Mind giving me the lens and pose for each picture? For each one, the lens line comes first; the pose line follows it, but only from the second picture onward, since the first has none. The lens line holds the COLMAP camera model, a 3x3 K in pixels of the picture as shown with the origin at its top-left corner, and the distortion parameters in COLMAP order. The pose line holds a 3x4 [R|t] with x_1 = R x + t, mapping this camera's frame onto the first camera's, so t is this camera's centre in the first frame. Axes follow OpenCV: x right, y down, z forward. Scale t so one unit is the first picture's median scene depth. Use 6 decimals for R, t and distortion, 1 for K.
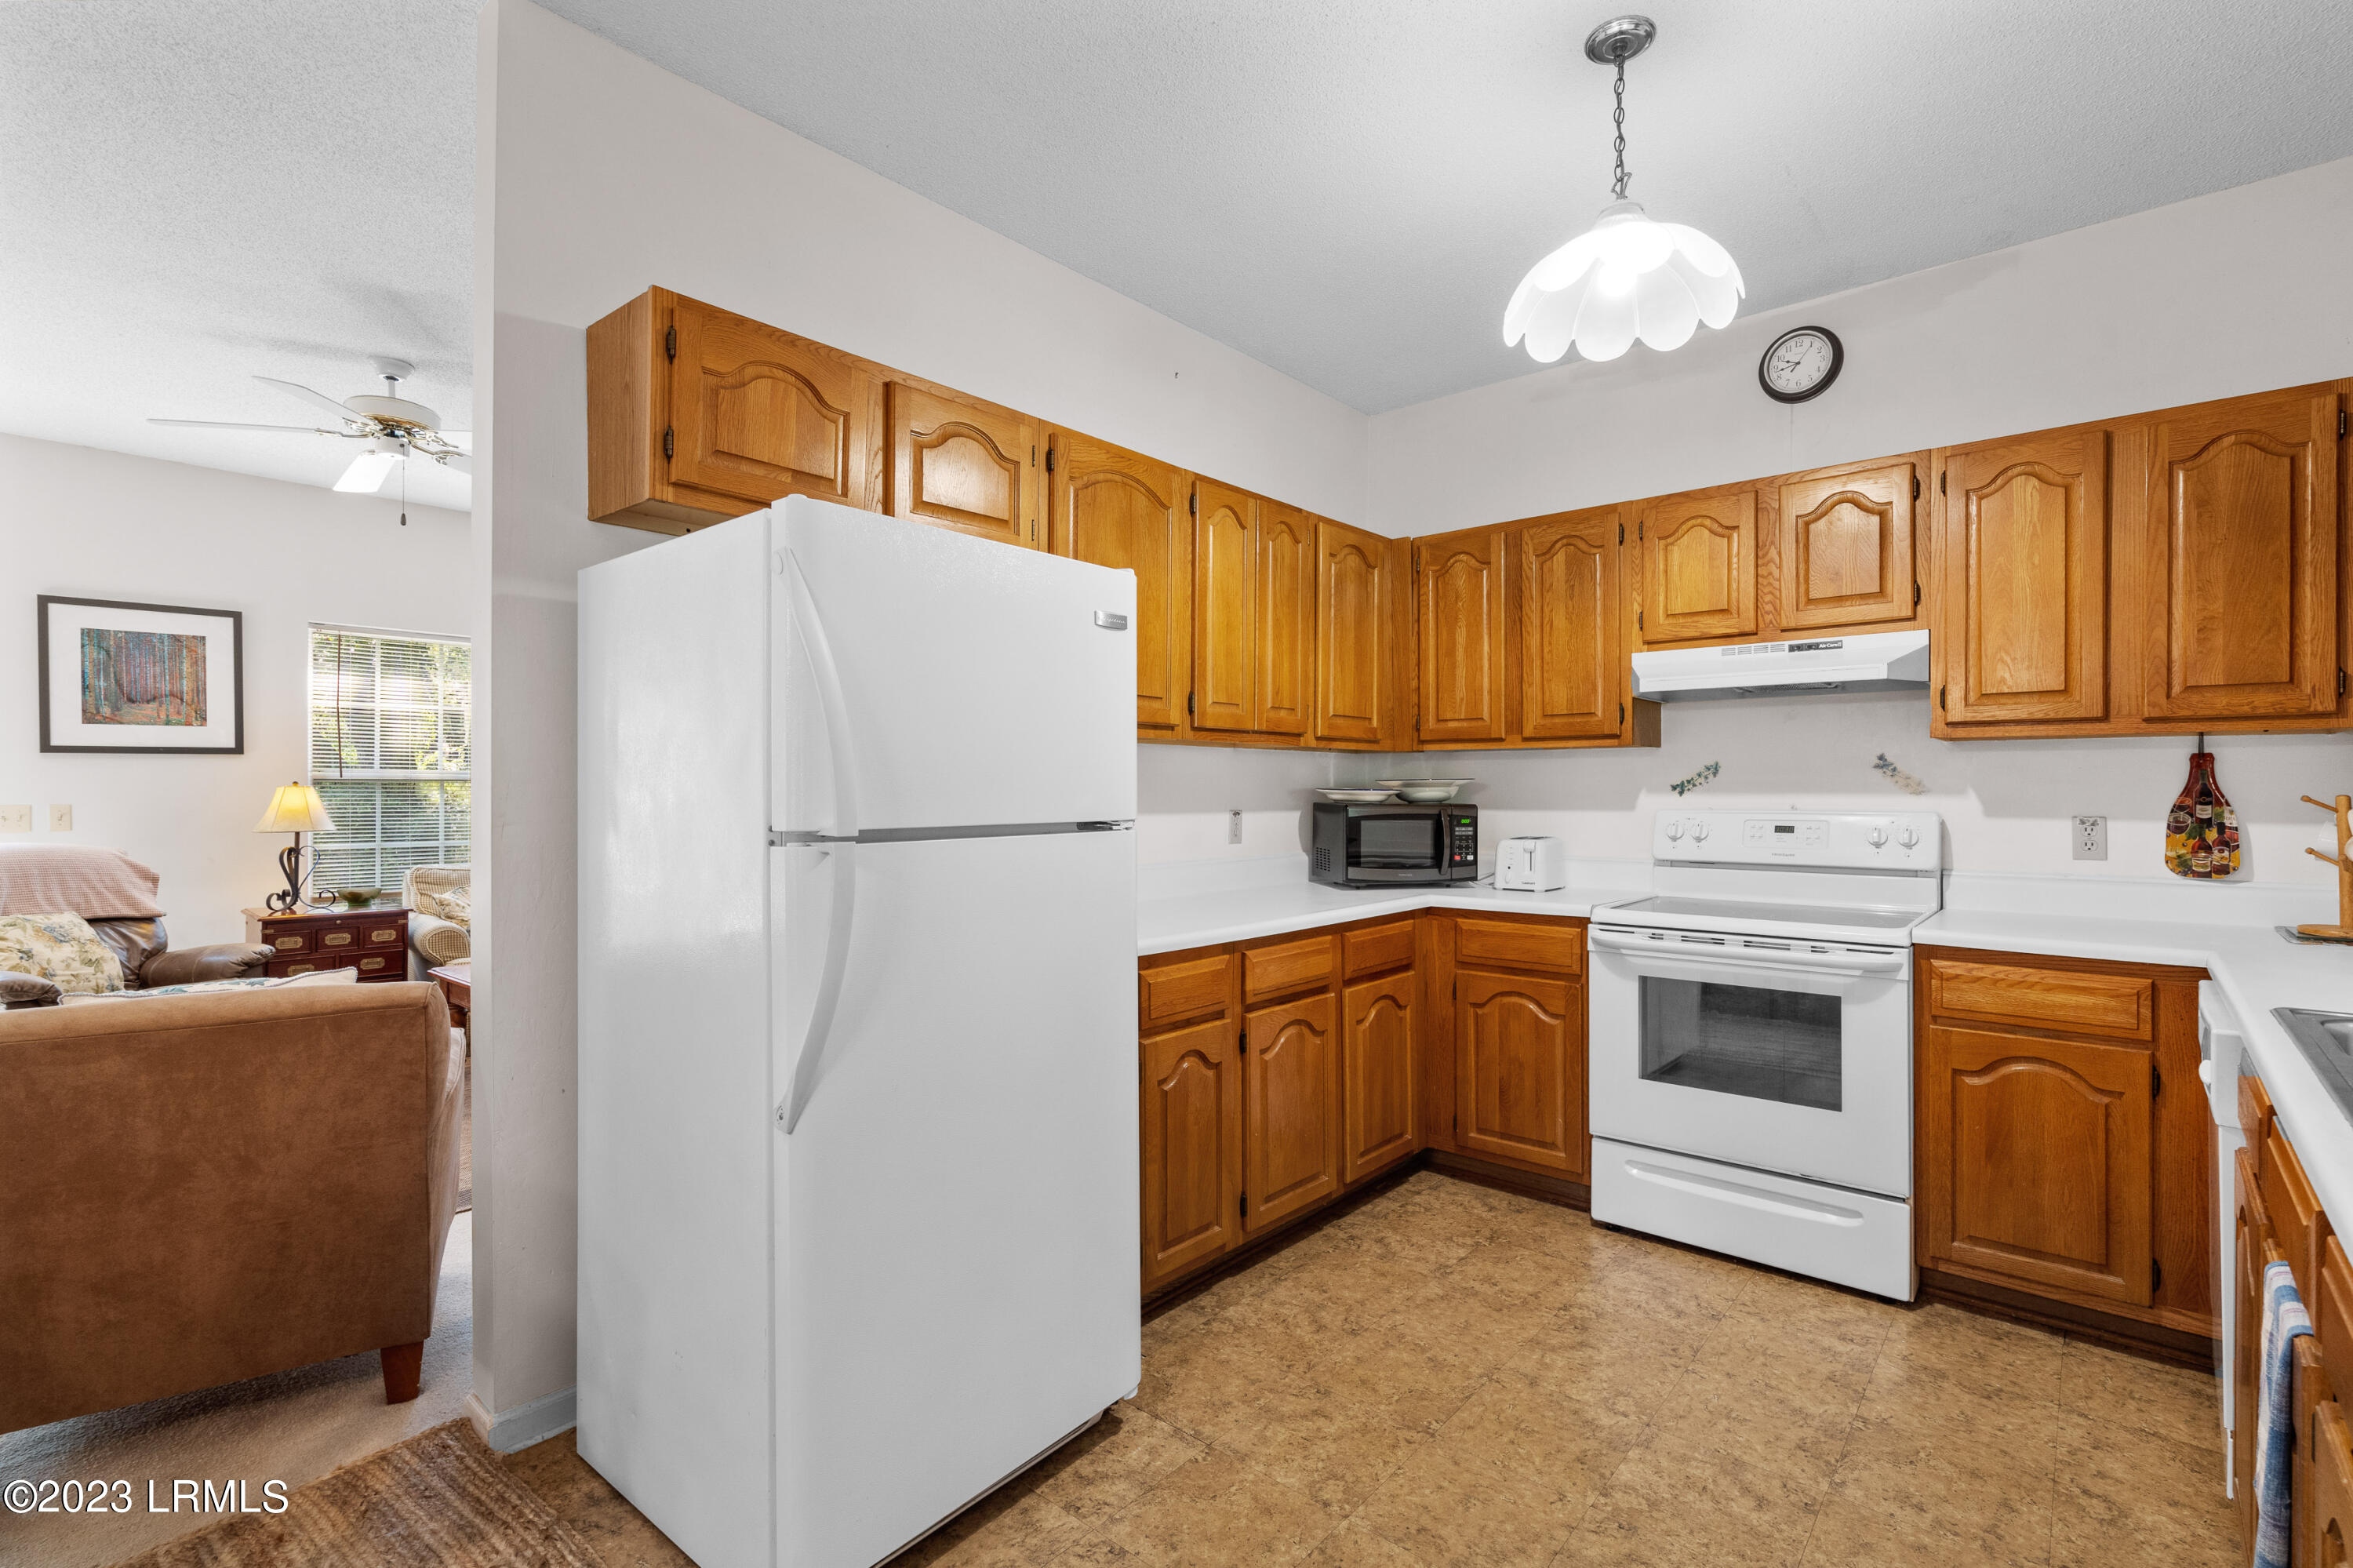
lens RADIAL K [[1067.6, 0, 1192.5], [0, 1067.6, 776.9], [0, 0, 1]] dist [-0.012444, 0.004831]
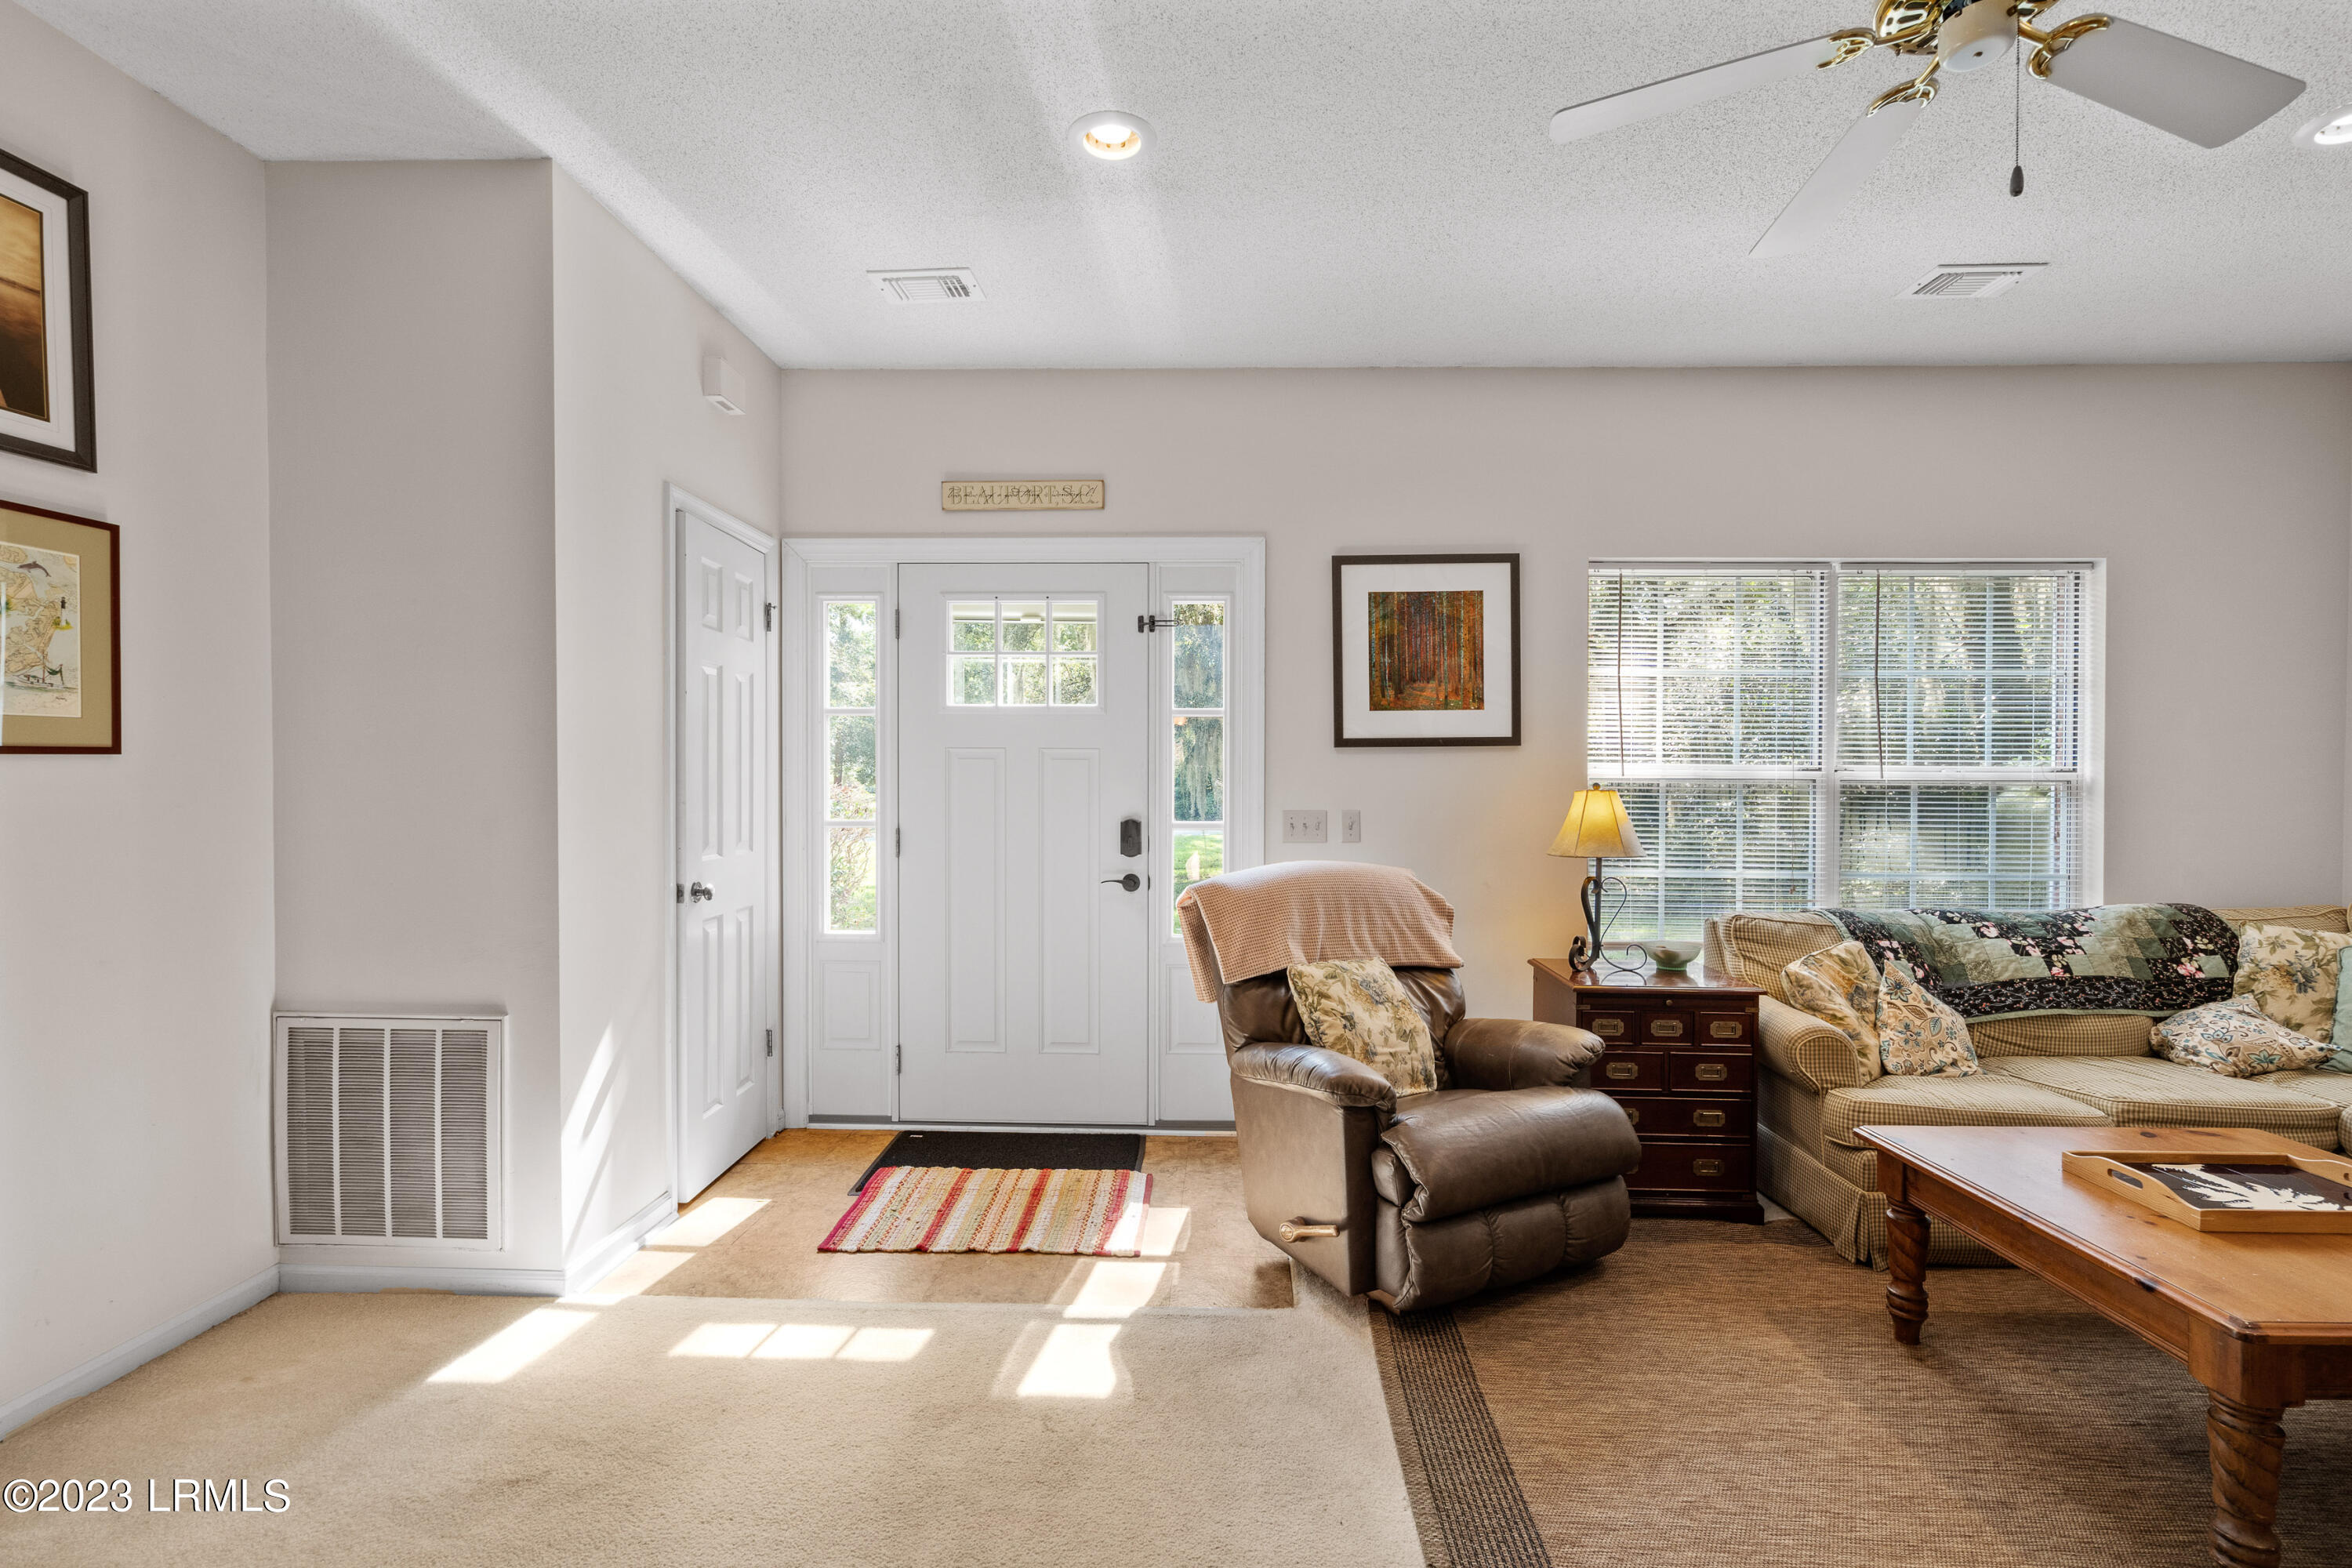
lens RADIAL K [[1067.1, 0, 1201.3], [0, 1067.1, 805.5], [0, 0, 1]] dist [-0.012444, 0.004831]
pose [[0.635620, 0.022312, -0.771680, -0.714838], [0.004397, 0.999461, 0.032520, -0.007167], [0.771990, -0.024064, 0.635179, 0.544679]]
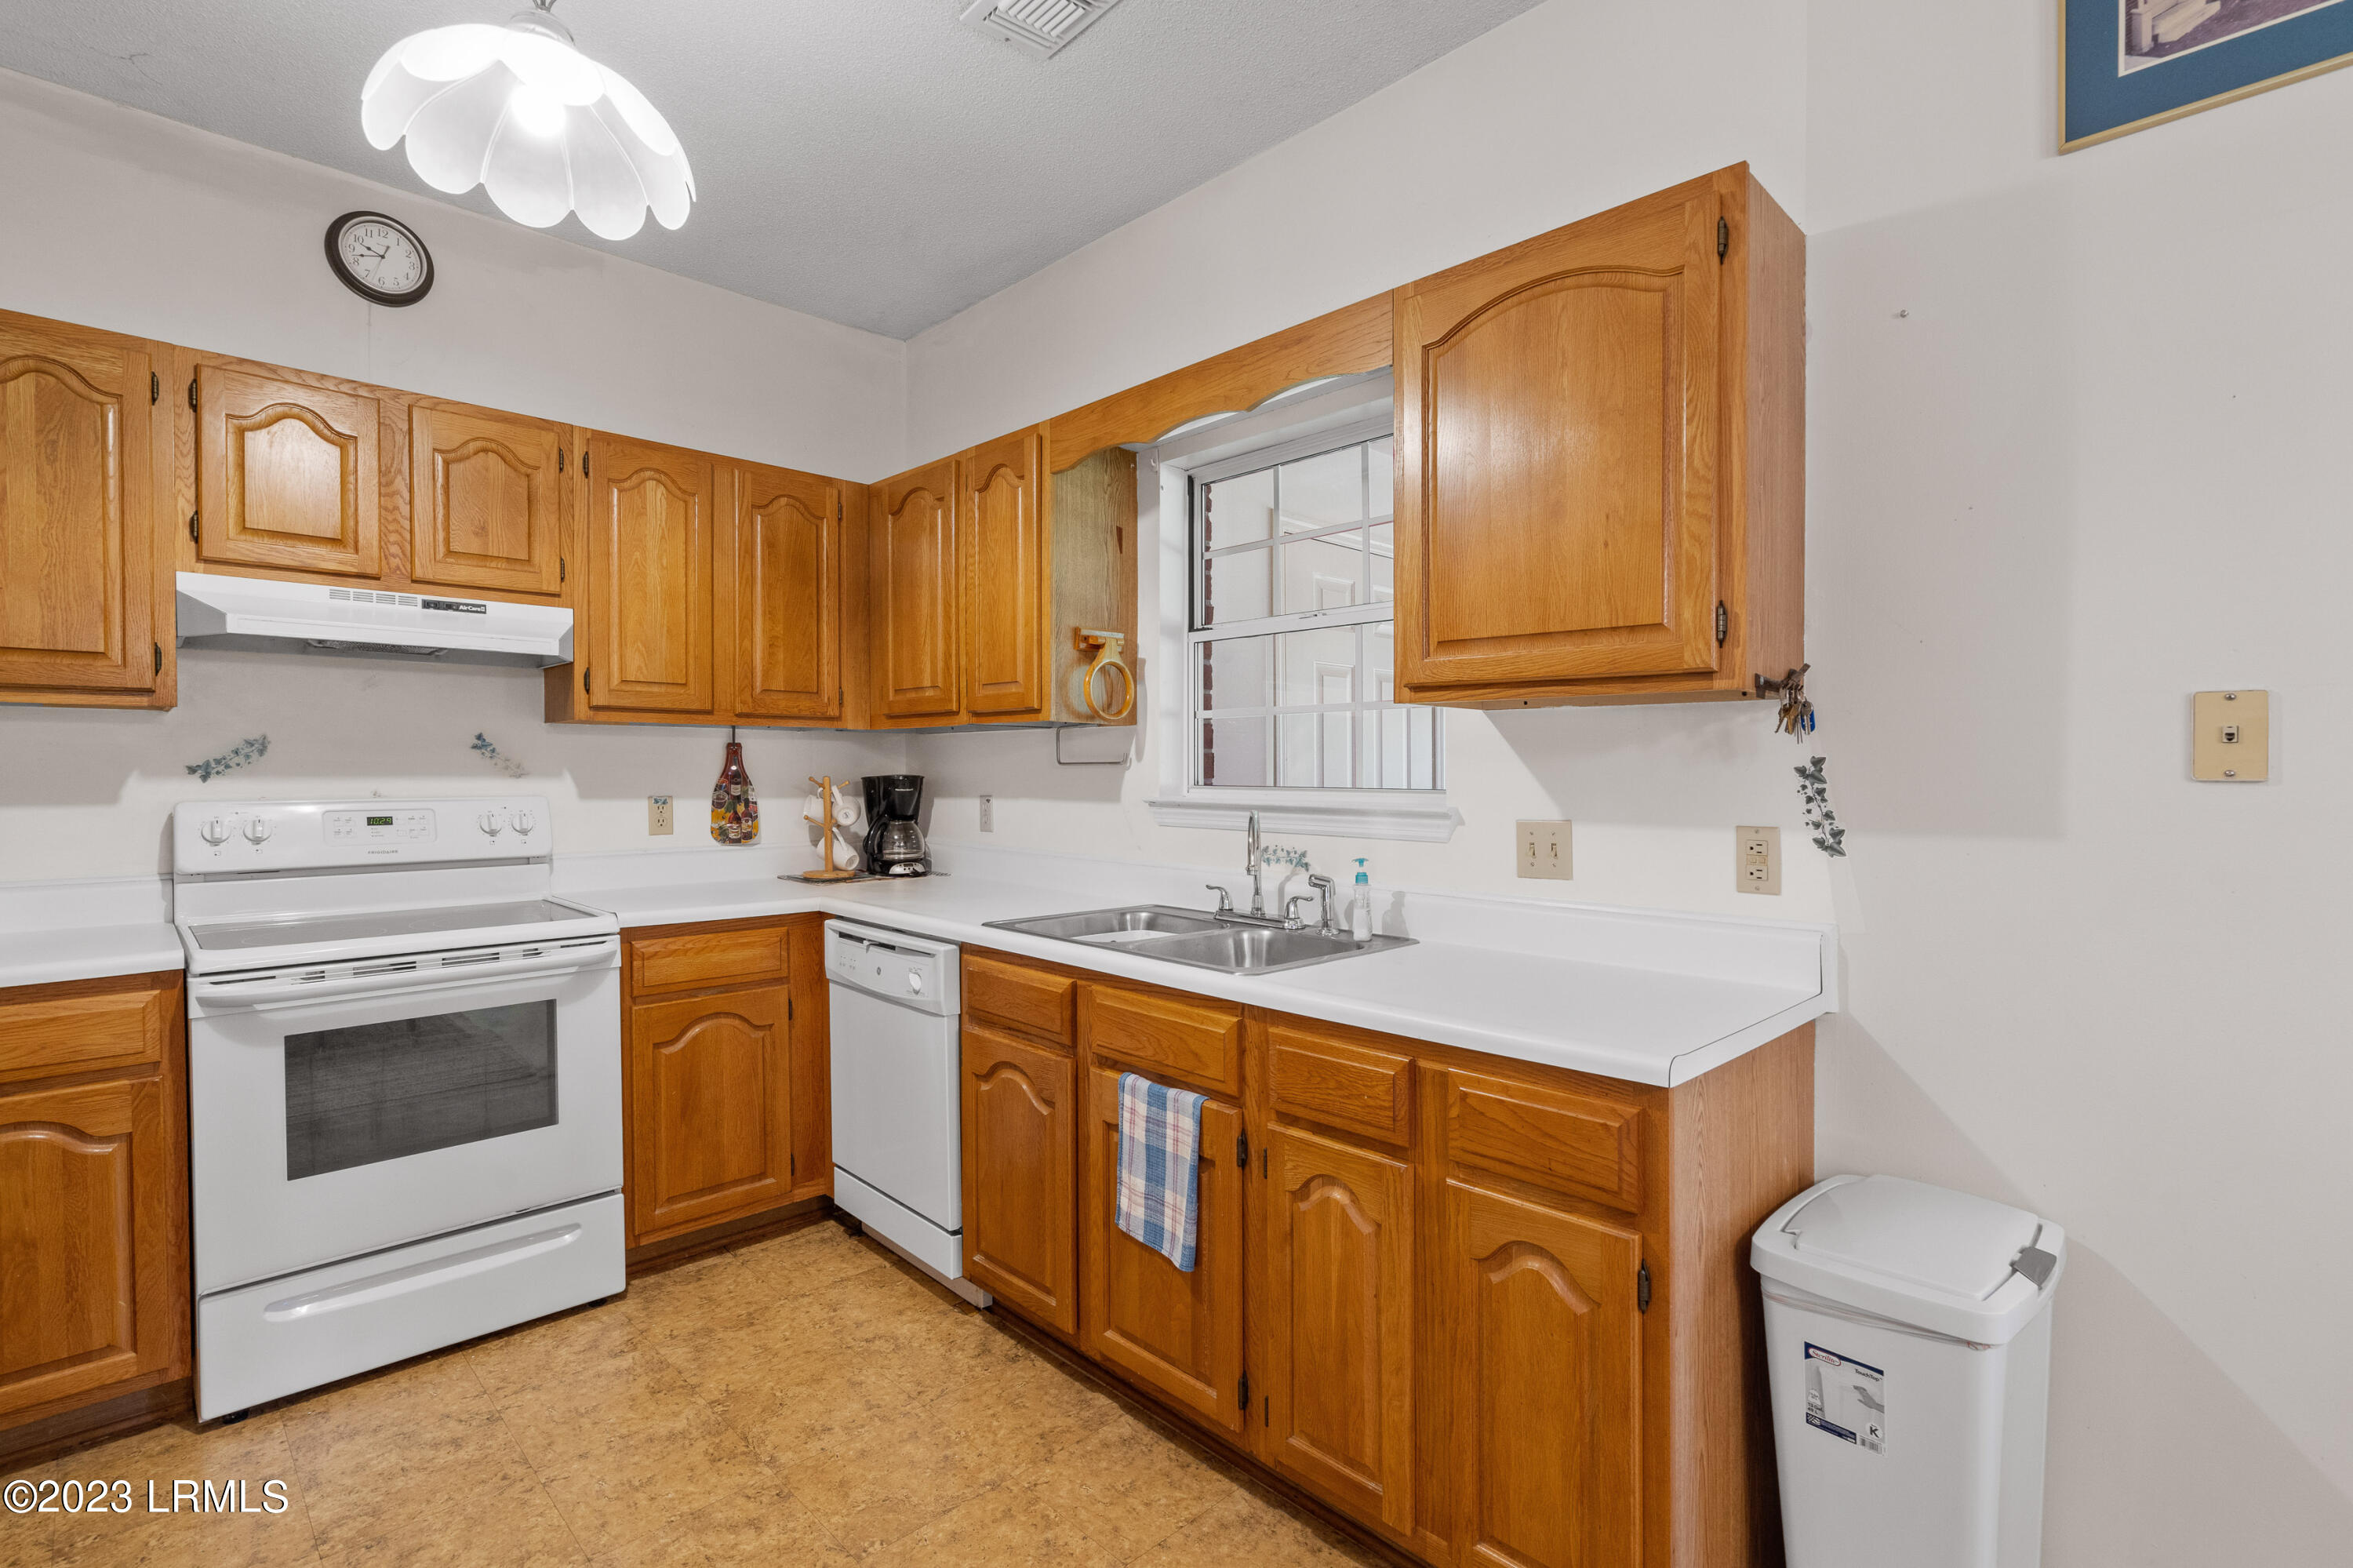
lens RADIAL K [[1067.6, 0, 1238.8], [0, 1067.6, 765.5], [0, 0, 1]] dist [-0.012444, 0.004831]
pose [[0.053237, 0.001864, 0.998580, -0.246912], [-0.013089, 0.999914, -0.001169, -0.001550], [-0.998496, -0.013008, 0.053257, 0.328324]]
